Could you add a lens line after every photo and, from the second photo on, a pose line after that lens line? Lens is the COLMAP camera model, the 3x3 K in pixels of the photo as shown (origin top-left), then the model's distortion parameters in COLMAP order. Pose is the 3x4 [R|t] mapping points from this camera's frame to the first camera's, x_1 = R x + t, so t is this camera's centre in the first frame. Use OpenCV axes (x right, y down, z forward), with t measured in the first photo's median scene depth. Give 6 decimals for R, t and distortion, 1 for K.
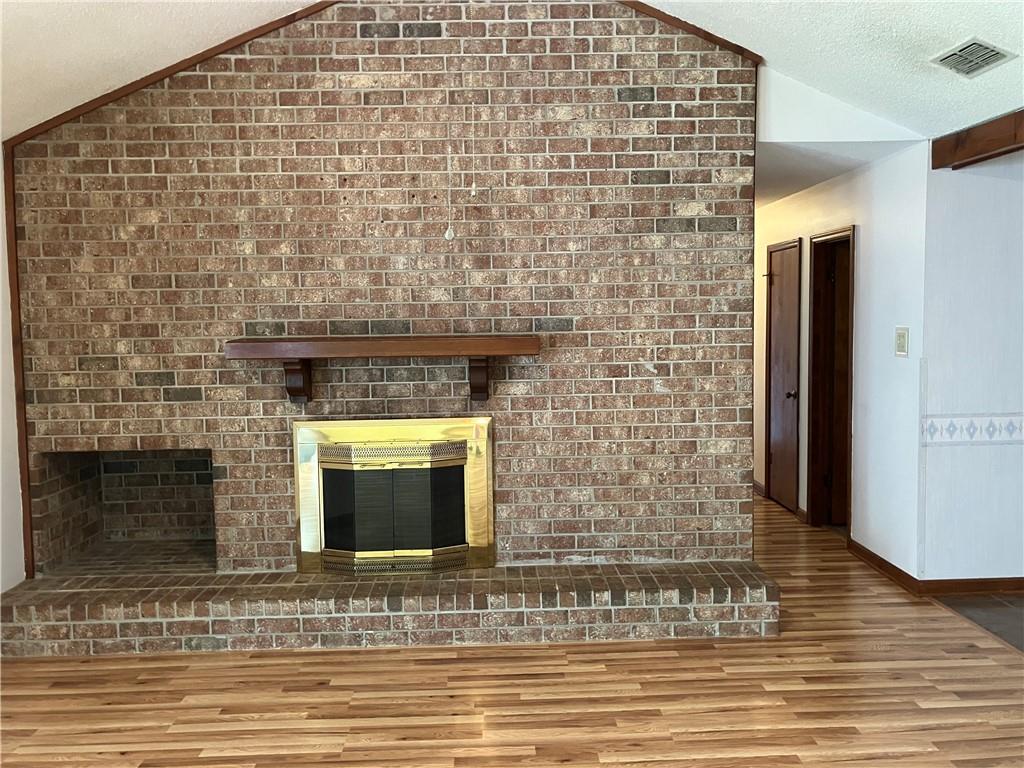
lens RADIAL K [[843.5, 0, 507.5], [0, 843.5, 378.4], [0, 0, 1]] dist [0.039857, -0.056916]
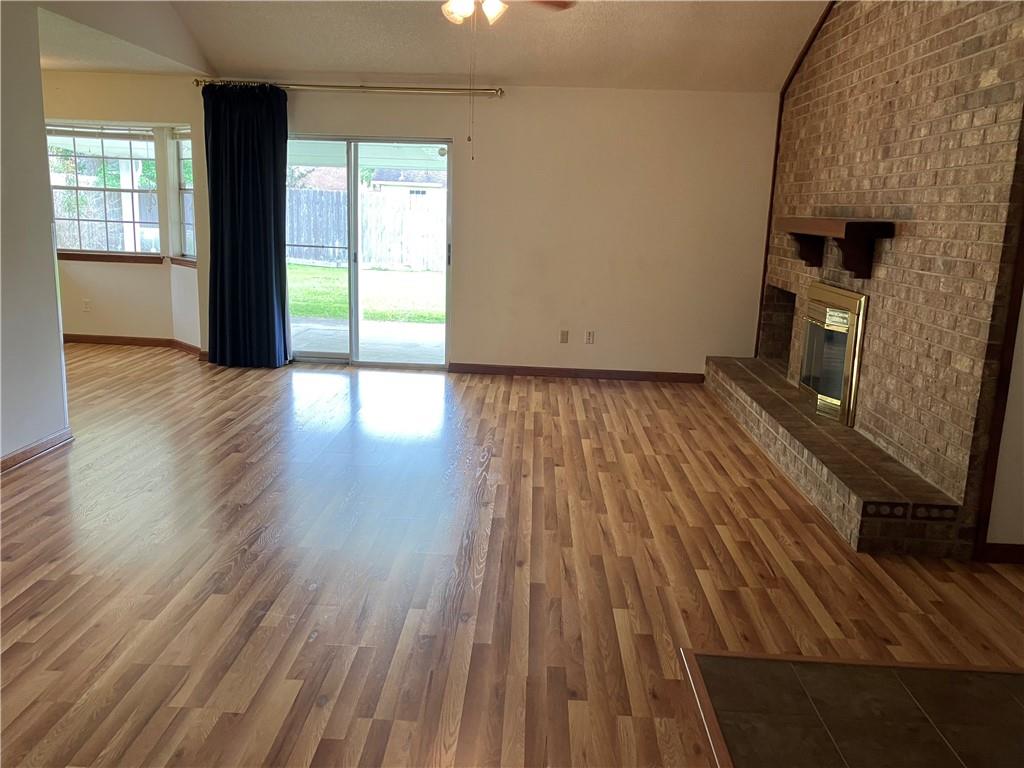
lens RADIAL K [[843.5, 0, 507.5], [0, 843.5, 378.4], [0, 0, 1]] dist [0.039857, -0.056916]
pose [[-0.065514, 0.214483, -0.974528, 1.301390], [-0.107293, 0.969450, 0.220578, -0.050669], [0.992067, 0.119011, -0.040500, 0.676236]]
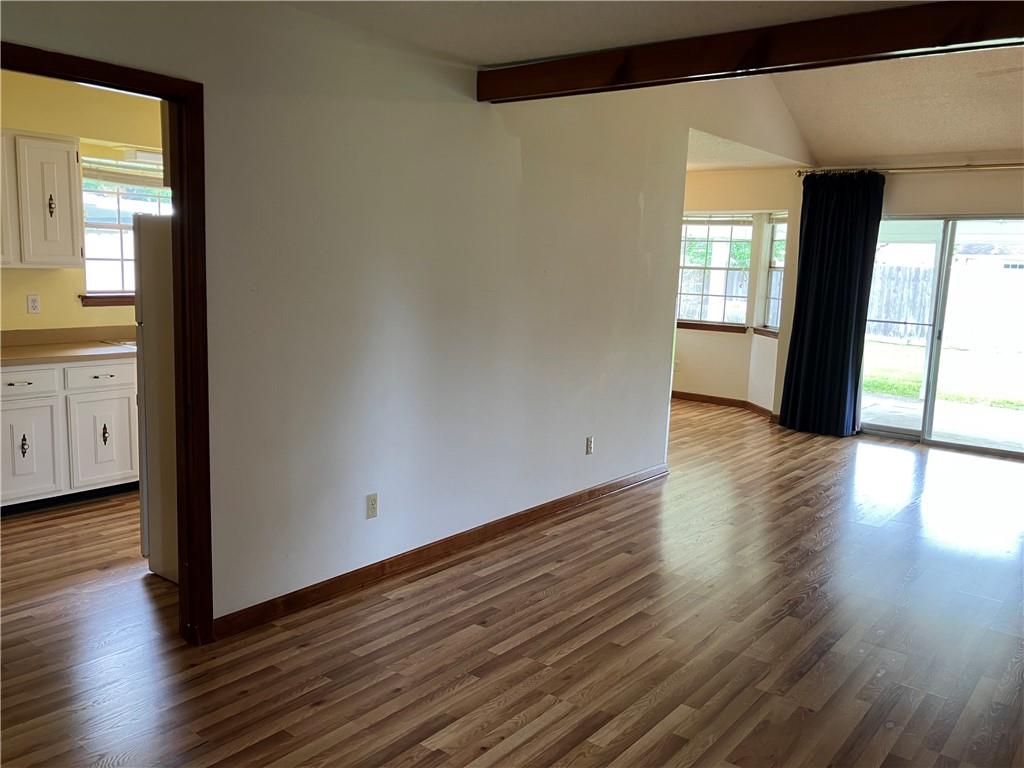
lens RADIAL K [[824.5, 0, 512.0], [0, 824.5, 384.0], [0, 0, 1]] dist [0.002103, 0.004195]
pose [[-0.652163, 0.107741, -0.750383, 1.442072], [-0.077449, 0.975200, 0.207331, -0.059268], [0.754112, 0.193330, -0.627645, 0.682440]]
